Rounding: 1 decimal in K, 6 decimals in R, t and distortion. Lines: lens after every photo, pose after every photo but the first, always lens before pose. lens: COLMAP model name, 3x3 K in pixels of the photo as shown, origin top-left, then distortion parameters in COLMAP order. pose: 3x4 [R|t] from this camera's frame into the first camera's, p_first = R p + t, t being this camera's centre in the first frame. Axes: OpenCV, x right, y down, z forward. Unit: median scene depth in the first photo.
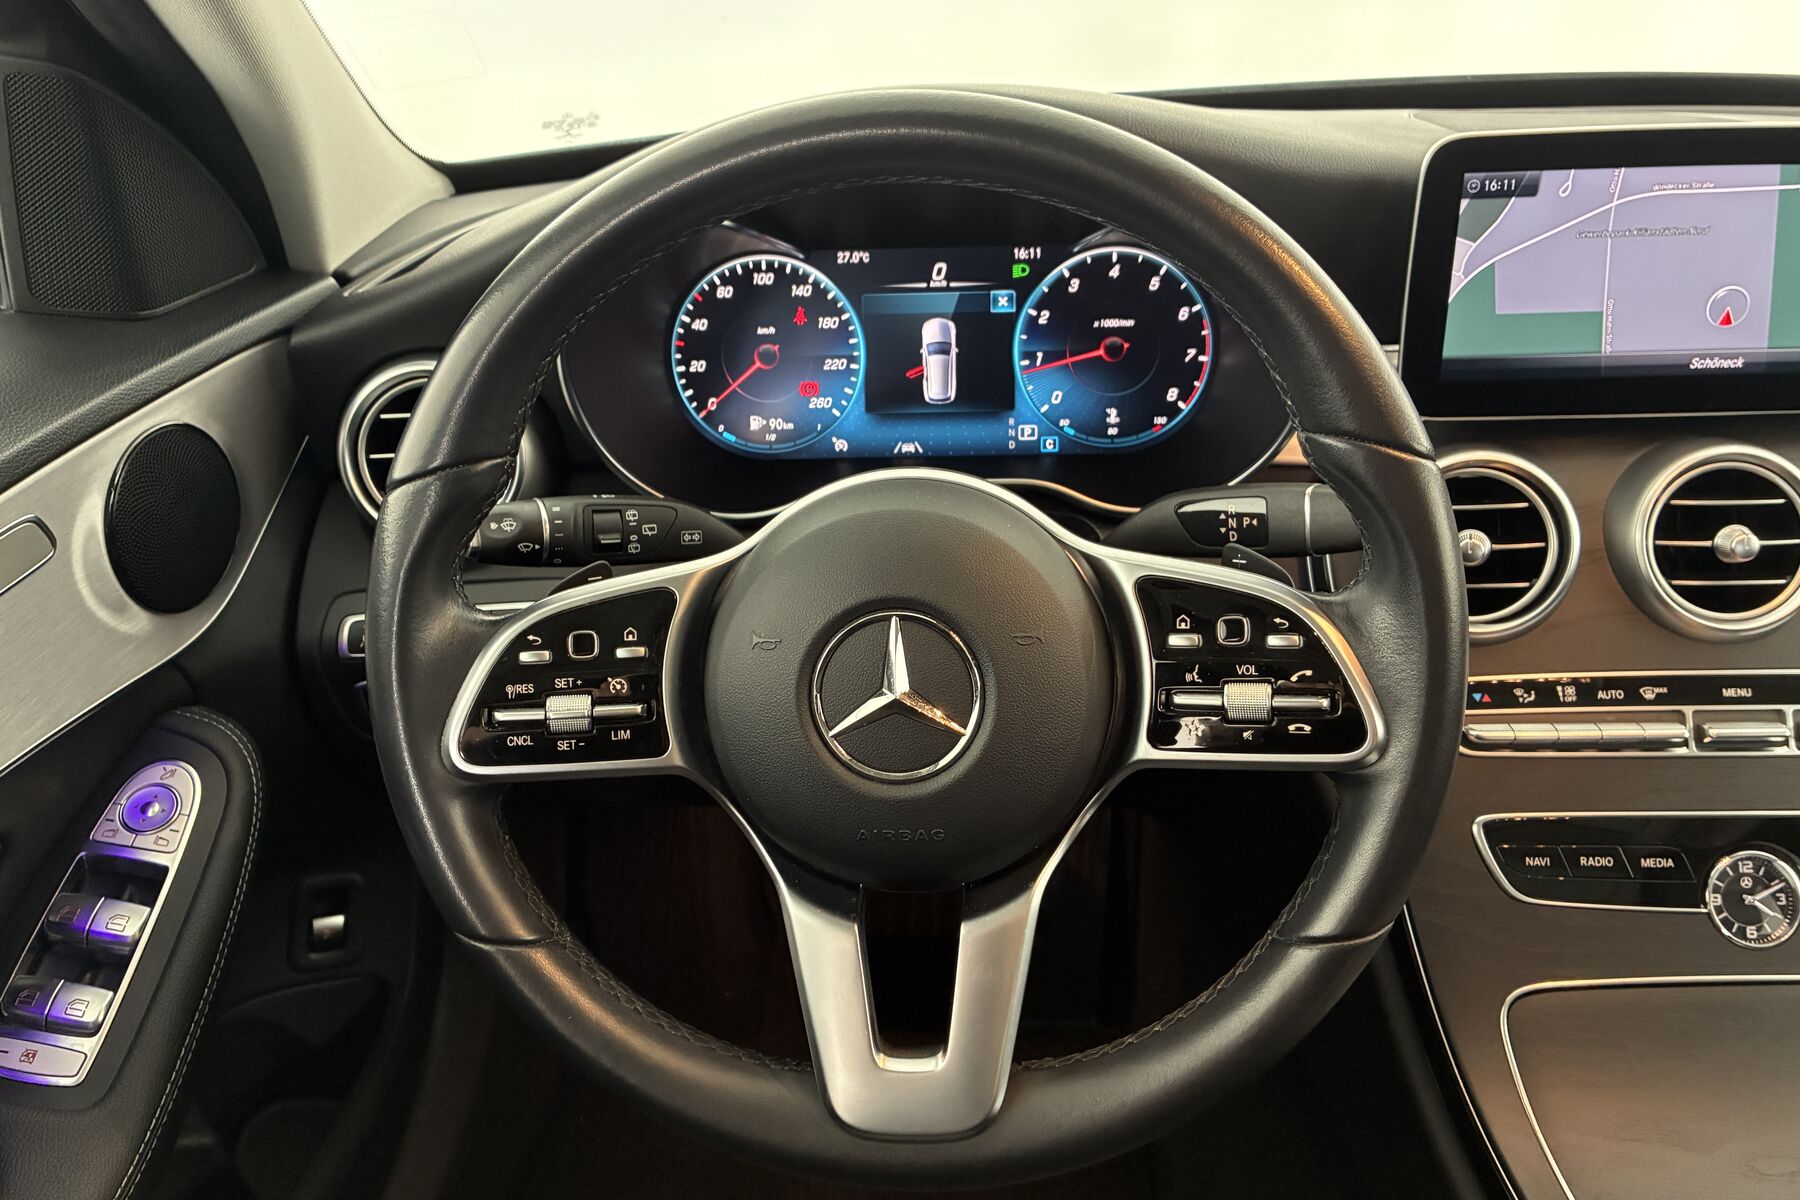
lens RADIAL K [[1357.5, 0, 891.4], [0, 1357.5, 605.1], [0, 0, 1]] dist [0.032779, -0.036435]
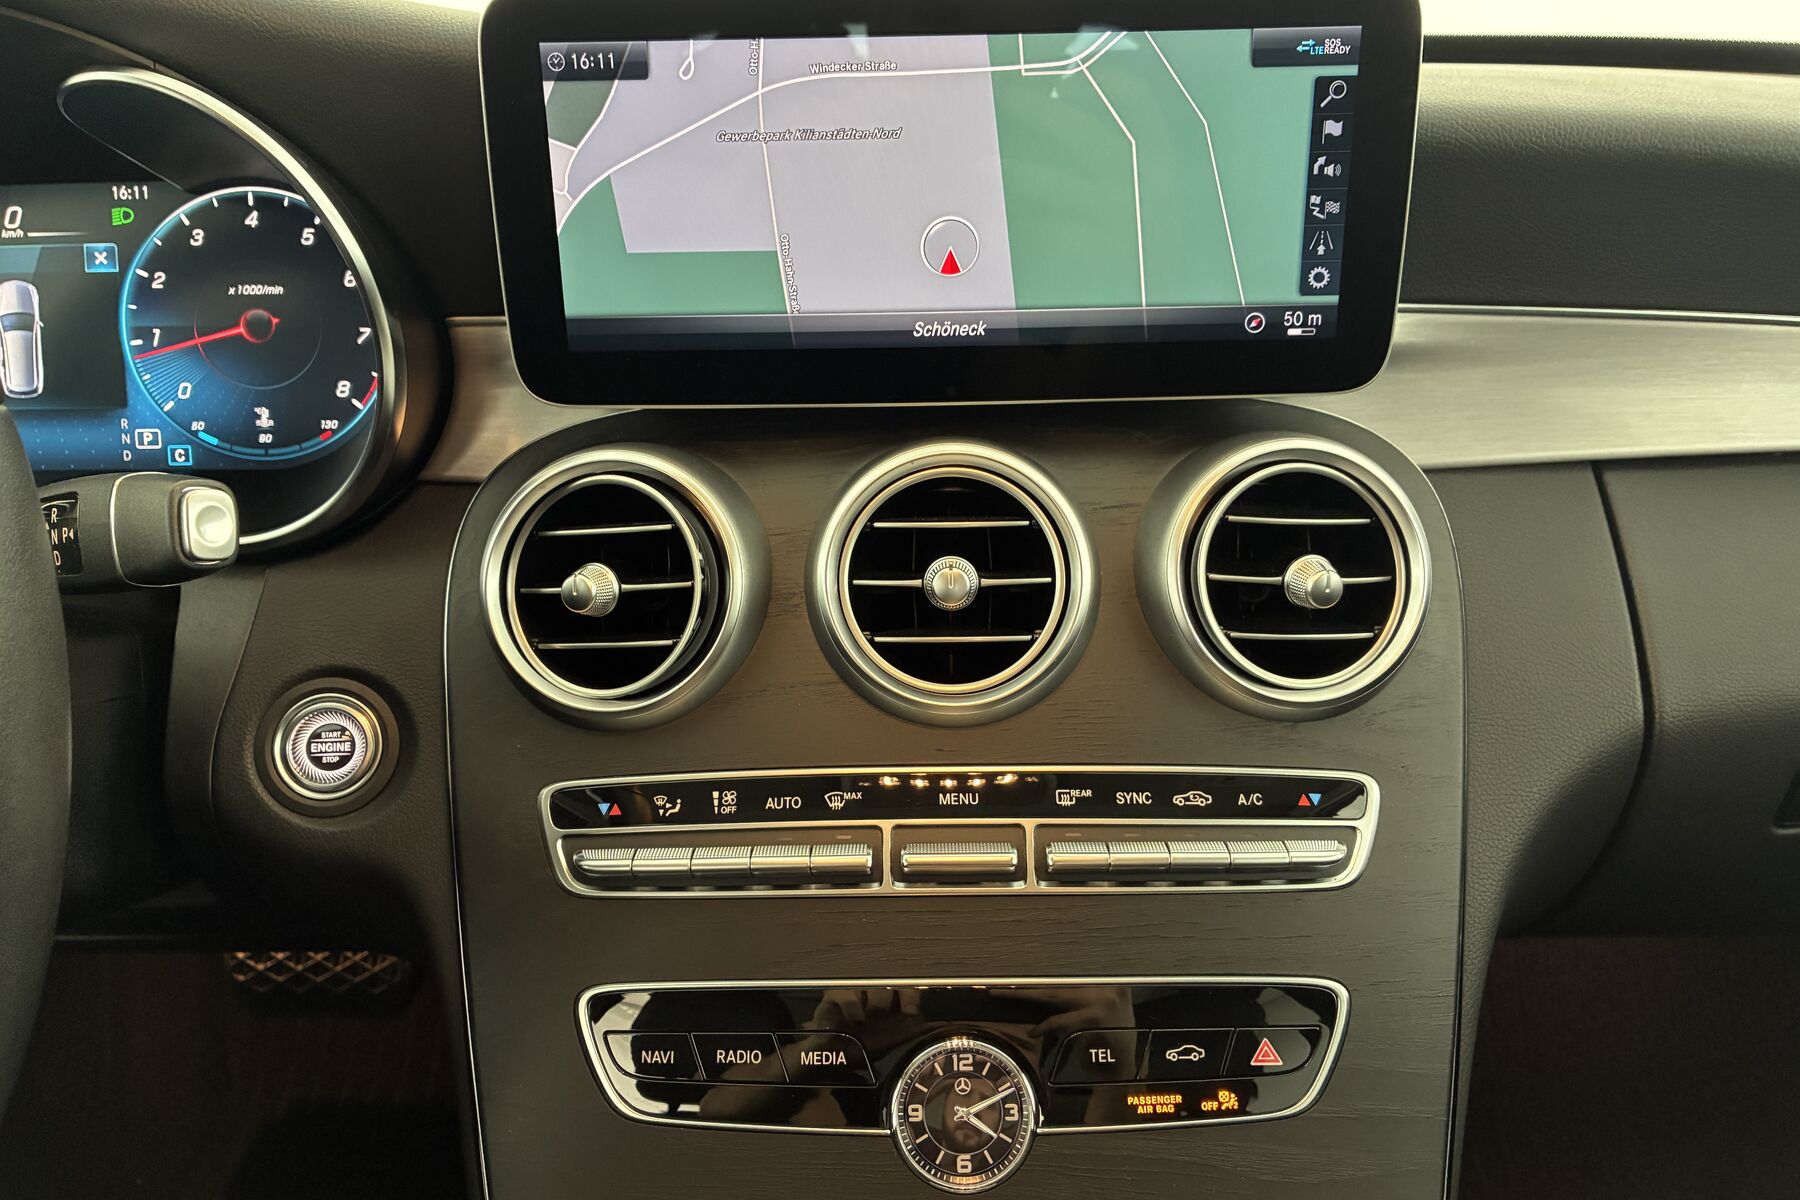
lens RADIAL K [[1357.5, 0, 896.1], [0, 1357.5, 611.1], [0, 0, 1]] dist [0.032779, -0.036435]
pose [[0.999321, 0.002110, 0.036785, 0.480462], [0.000472, 0.997545, -0.070032, 0.015271], [-0.036843, 0.070002, 0.996866, 0.272944]]
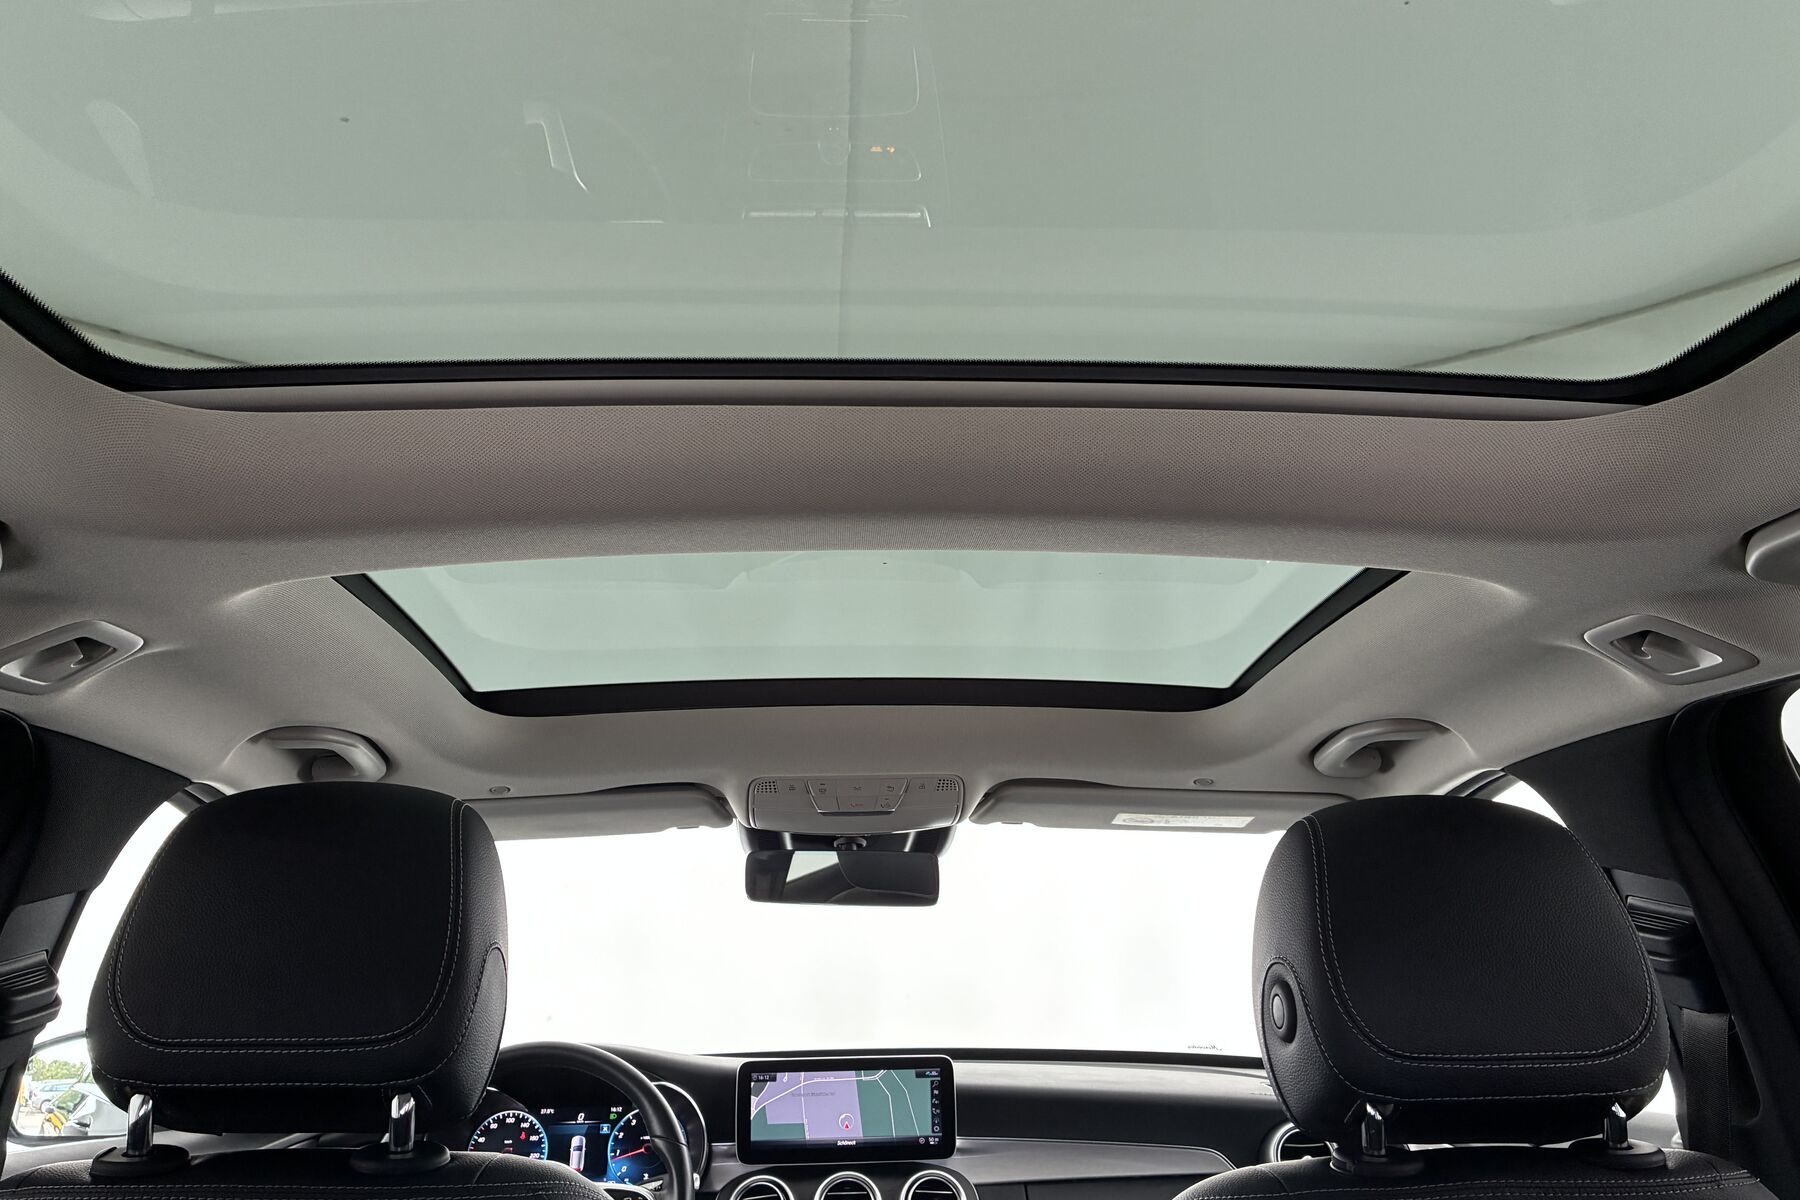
lens RADIAL K [[1357.5, 0, 896.7], [0, 1357.5, 577.4], [0, 0, 1]] dist [0.032779, -0.036435]
pose [[0.994092, 0.043590, 0.099405, 0.327155], [0.032737, 0.752765, -0.657475, 0.700460], [-0.103488, 0.656845, 0.746890, -1.650145]]
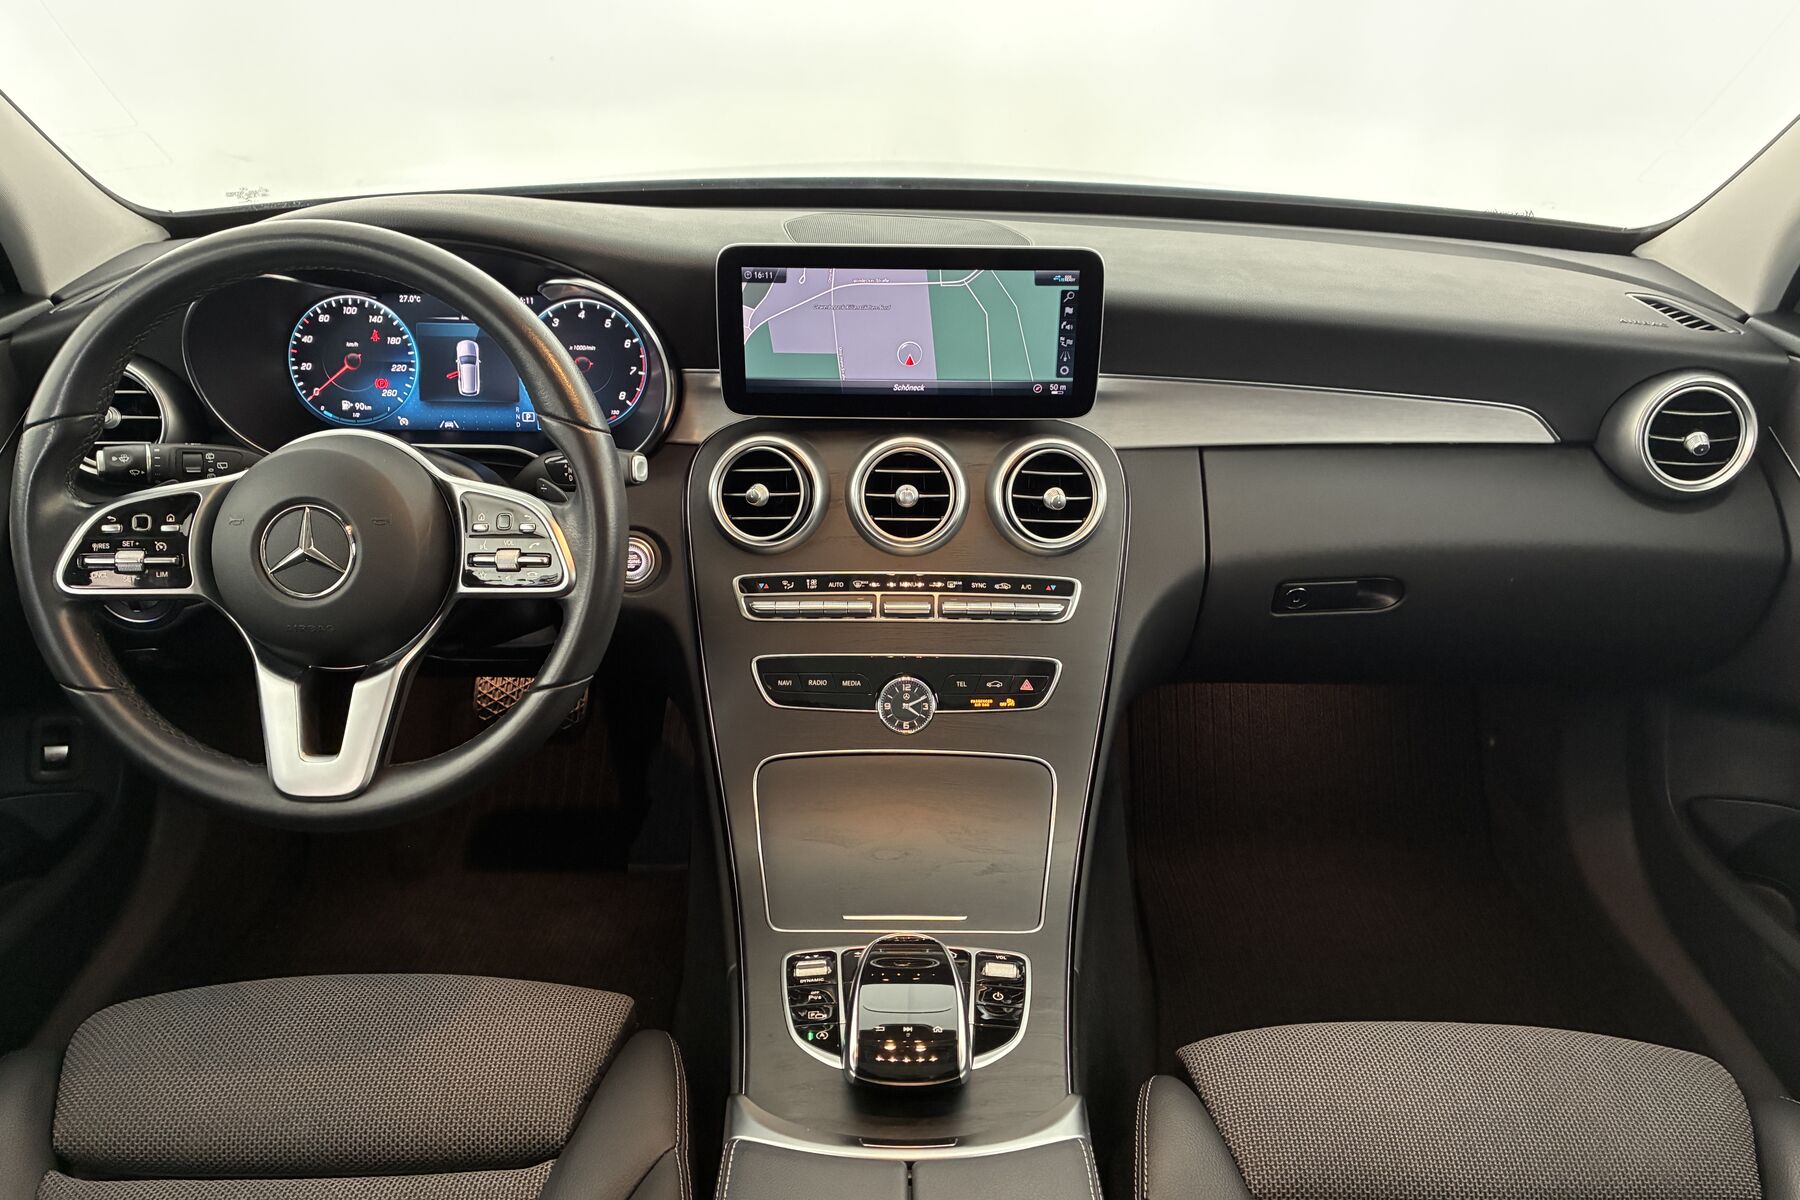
lens RADIAL K [[1357.5, 0, 908.0], [0, 1357.5, 599.6], [0, 0, 1]] dist [0.032779, -0.036435]
pose [[0.997399, 0.020773, 0.069018, 0.431354], [-0.020215, 0.999757, -0.008774, 0.083162], [-0.069183, 0.007356, 0.997577, -0.558764]]
